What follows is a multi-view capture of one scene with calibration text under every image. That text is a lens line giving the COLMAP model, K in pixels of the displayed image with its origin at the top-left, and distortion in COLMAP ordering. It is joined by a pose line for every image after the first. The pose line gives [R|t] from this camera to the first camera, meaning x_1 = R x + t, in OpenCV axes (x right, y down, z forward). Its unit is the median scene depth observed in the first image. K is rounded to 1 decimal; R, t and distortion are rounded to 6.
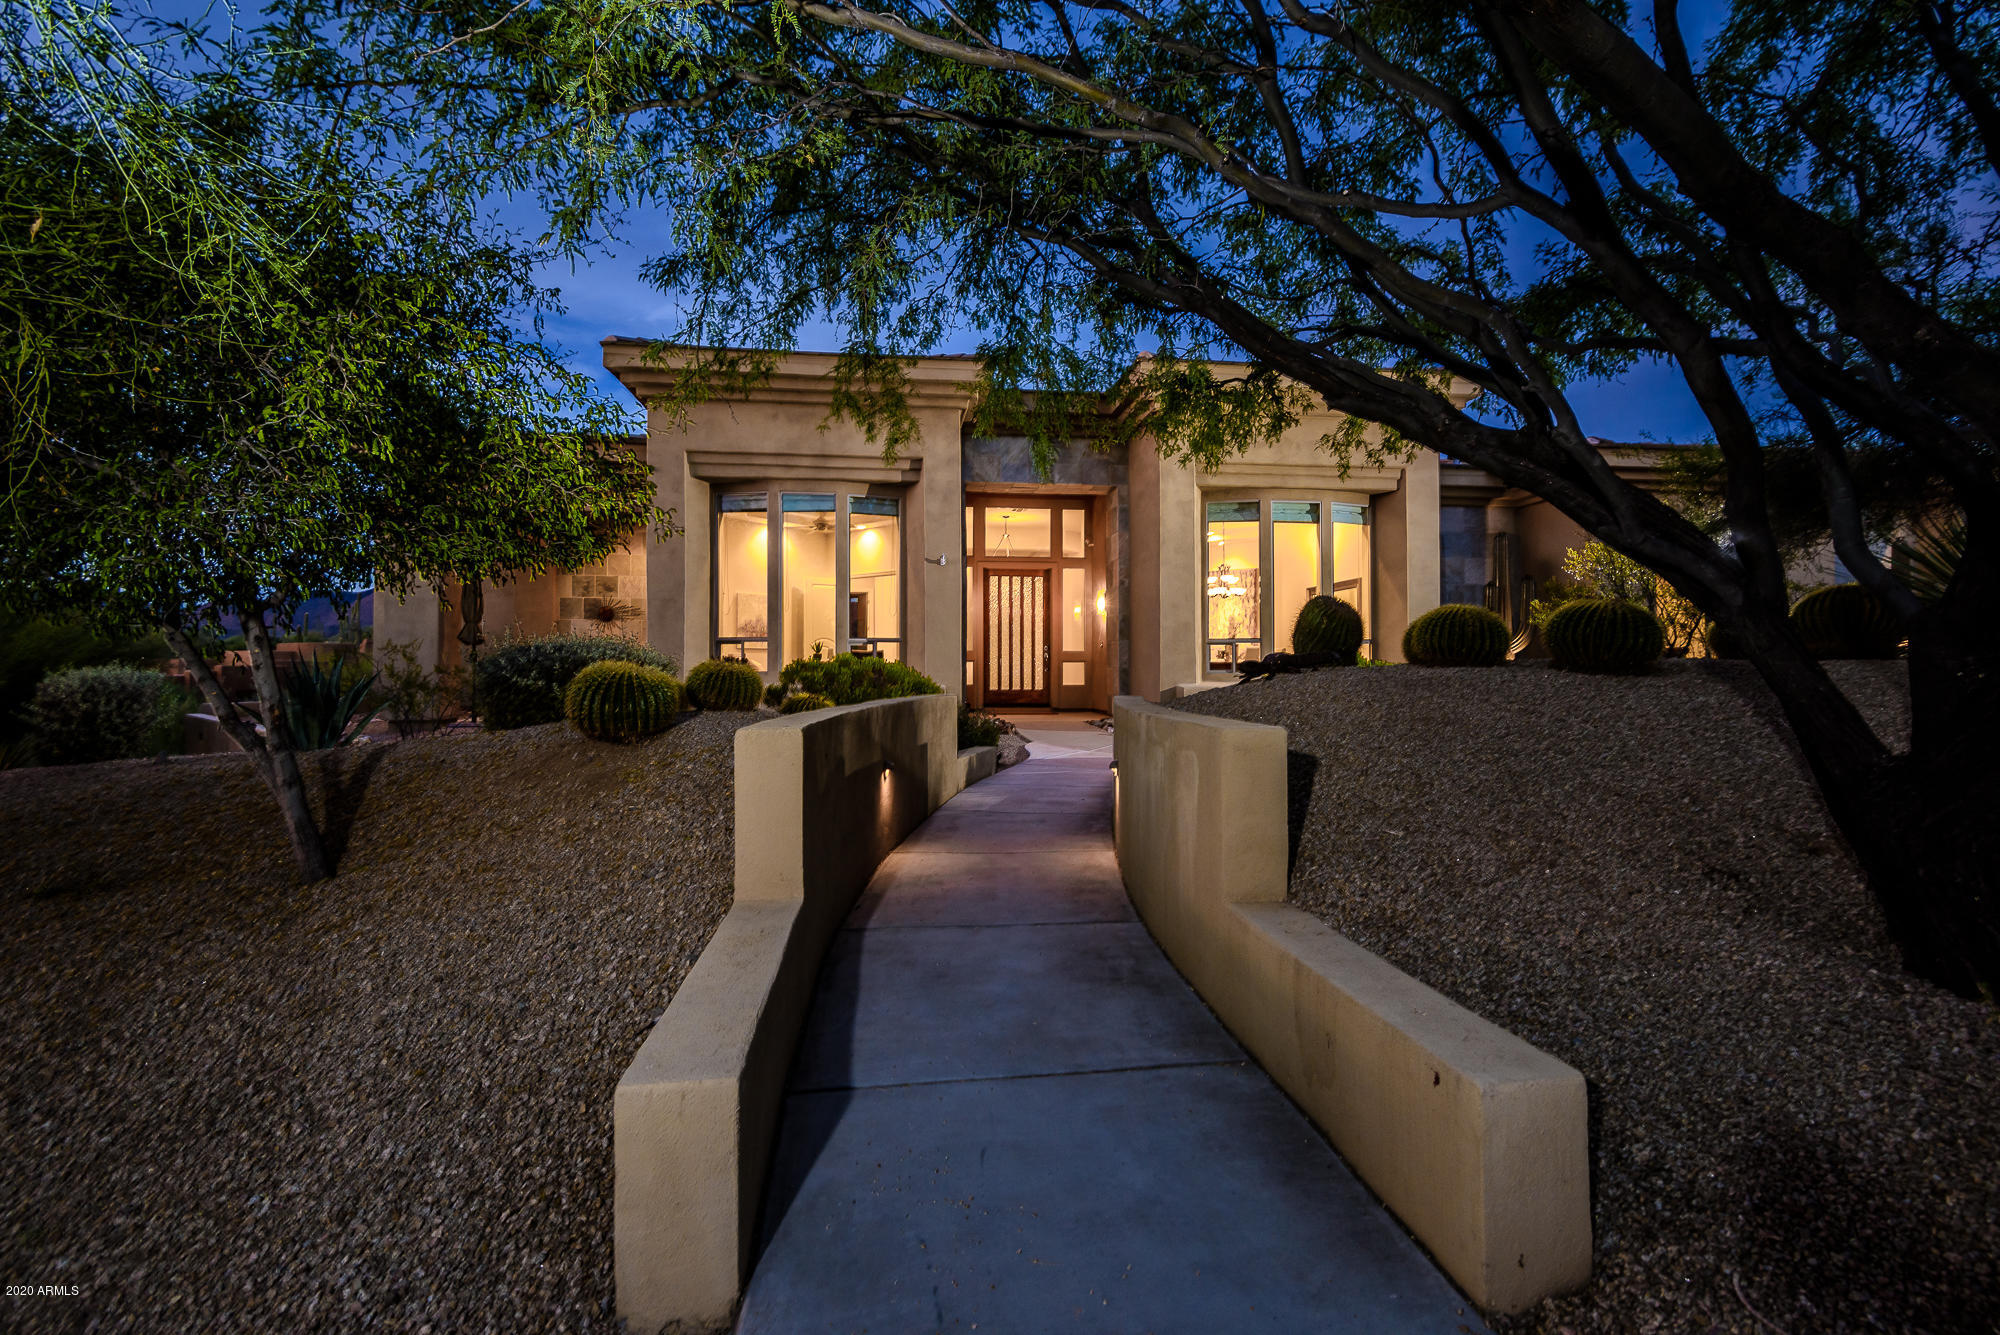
lens RADIAL K [[963.9, 0, 993.3], [0, 963.9, 672.5], [0, 0, 1]] dist [-0.001487, 0.000019]
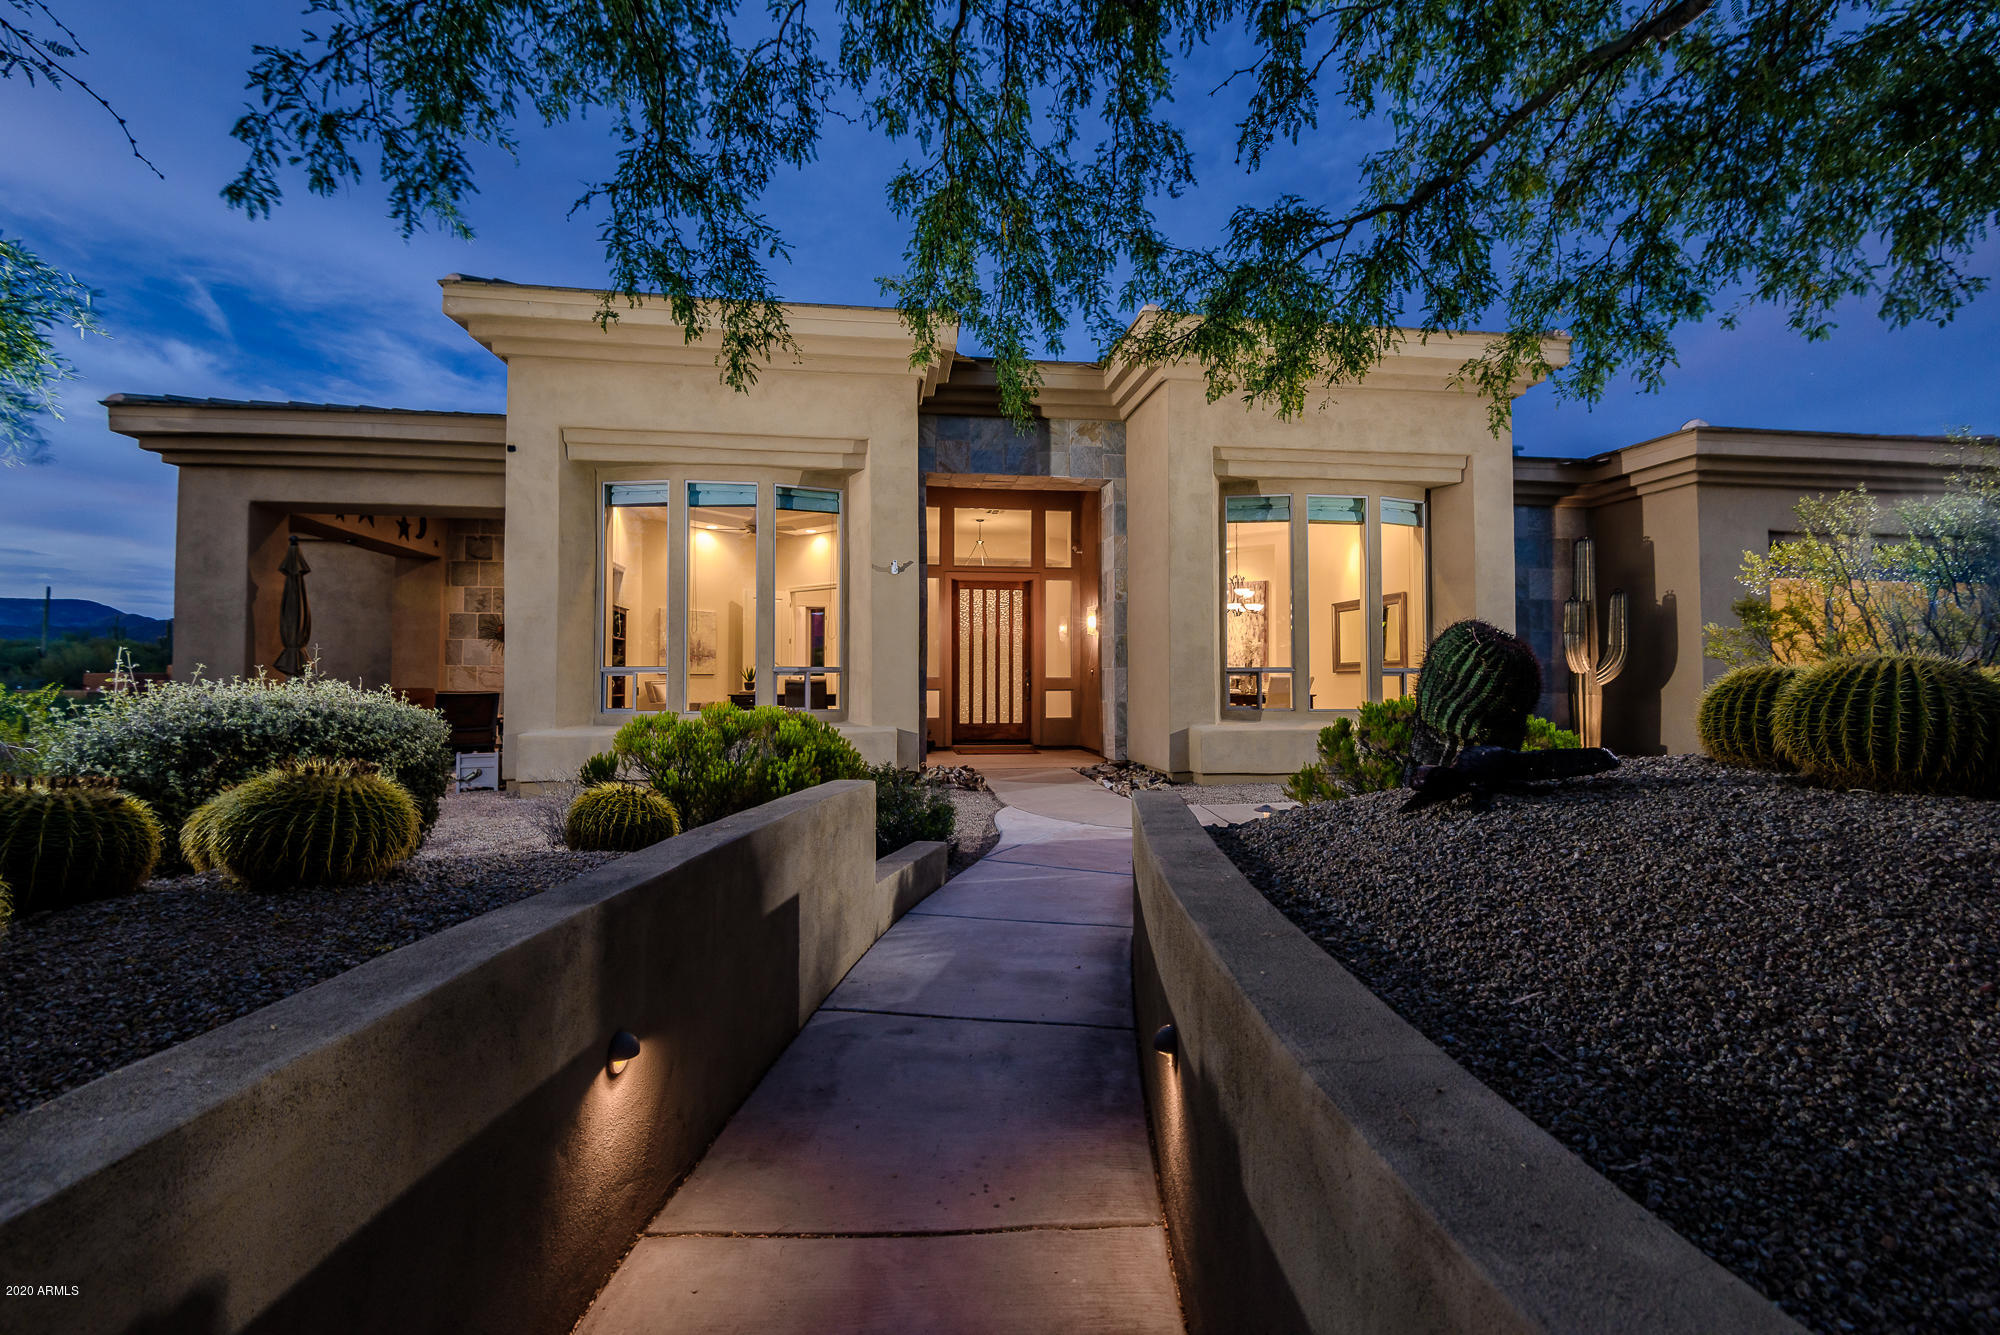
lens RADIAL K [[911.3, 0, 1006.9], [0, 911.3, 663.4], [0, 0, 1]] dist [-0.000759, -0.000369]
pose [[0.999565, -0.000440, 0.029500, 0.014913], [0.000979, 0.999833, -0.018262, -0.020704], [-0.029487, 0.018283, 0.999398, 0.208349]]
